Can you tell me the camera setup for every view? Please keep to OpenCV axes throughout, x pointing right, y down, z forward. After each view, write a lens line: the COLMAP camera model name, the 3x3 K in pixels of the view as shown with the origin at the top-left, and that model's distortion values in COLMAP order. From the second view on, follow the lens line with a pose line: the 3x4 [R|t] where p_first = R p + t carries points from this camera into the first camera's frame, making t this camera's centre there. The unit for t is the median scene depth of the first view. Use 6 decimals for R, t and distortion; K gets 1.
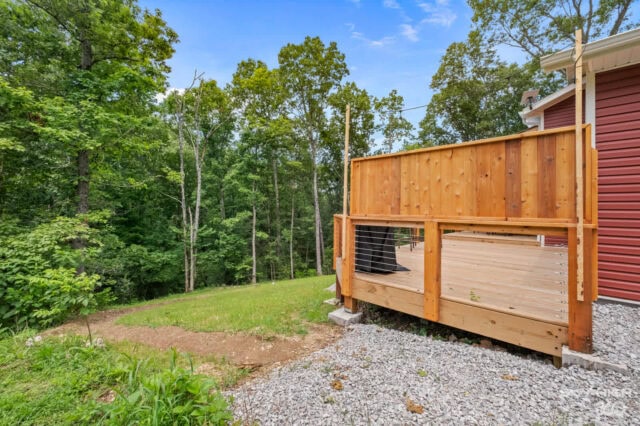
lens RADIAL K [[279.7, 0, 324.5], [0, 279.7, 206.9], [0, 0, 1]] dist [0.001745, -0.003420]
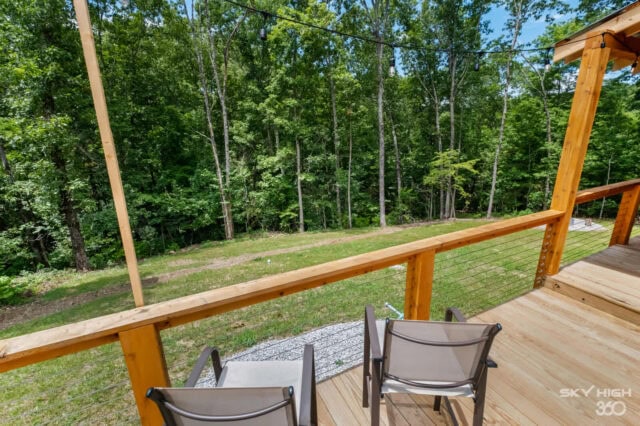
lens RADIAL K [[279.7, 0, 324.1], [0, 279.7, 215.1], [0, 0, 1]] dist [0.001745, -0.003420]
pose [[0.933317, 0.071605, -0.351842, 0.084186], [0.035883, 0.956405, 0.289830, -0.020903], [0.357257, -0.283128, 0.890060, 0.184311]]
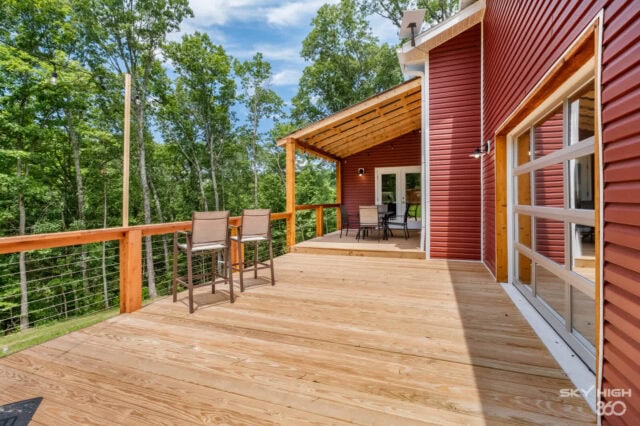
lens RADIAL K [[313.9, 0, 316.9], [0, 313.9, 199.8], [0, 0, 1]] dist [0.019370, -0.000299]
pose [[0.928908, -0.017161, 0.369913, 0.059349], [0.013899, 0.999837, 0.011482, -0.003611], [-0.370050, -0.005525, 0.928995, 0.092757]]
